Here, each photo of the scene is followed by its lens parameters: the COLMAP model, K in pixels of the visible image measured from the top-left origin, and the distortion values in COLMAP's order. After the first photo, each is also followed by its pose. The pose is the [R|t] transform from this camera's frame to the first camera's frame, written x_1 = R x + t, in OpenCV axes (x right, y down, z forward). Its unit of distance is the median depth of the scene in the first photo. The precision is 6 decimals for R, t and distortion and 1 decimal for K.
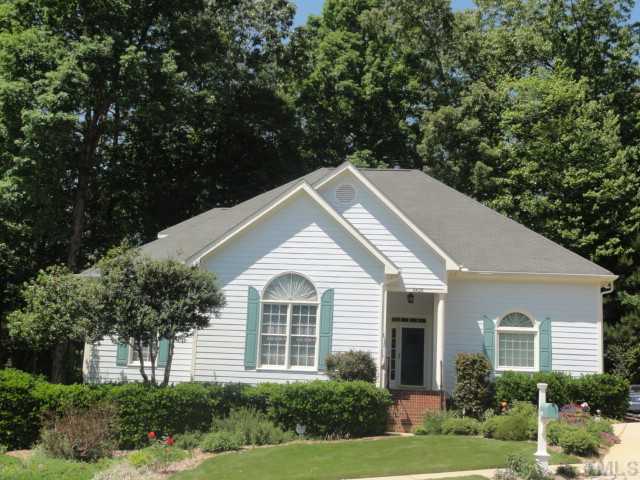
lens RADIAL K [[781.8, 0, 320.0], [0, 781.8, 240.0], [0, 0, 1]] dist [-0.006602, 0.000233]
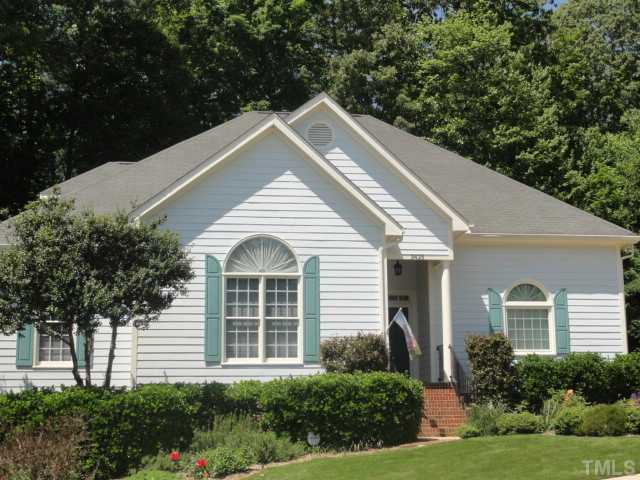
lens RADIAL K [[900.9, 0, 320.0], [0, 900.9, 240.0], [0, 0, 1]] dist [-0.005371, -0.009127]
pose [[0.977868, -0.011982, 0.208880, -0.164769], [0.008944, 0.999840, 0.015487, 0.032926], [-0.209032, -0.013276, 0.977819, 0.136342]]
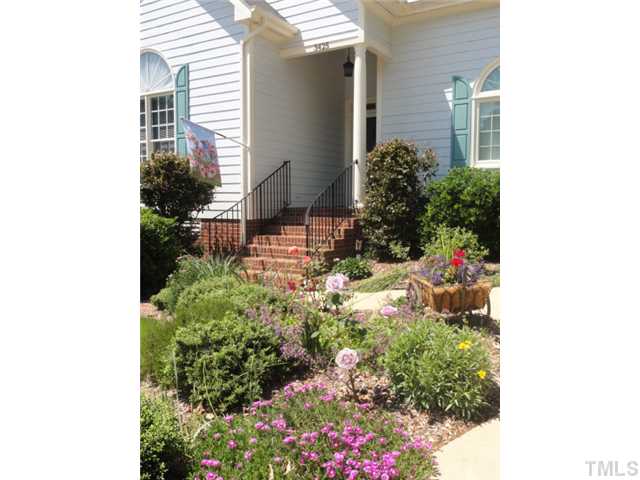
lens RADIAL K [[460.4, 0, 320.0], [0, 460.4, 240.0], [0, 0, 1]] dist [0.000685, -0.000845]
pose [[0.894242, -0.002595, -0.447576, 0.293293], [0.132648, 0.956595, 0.259481, 0.118426], [0.427476, -0.291409, 0.855772, 0.664433]]
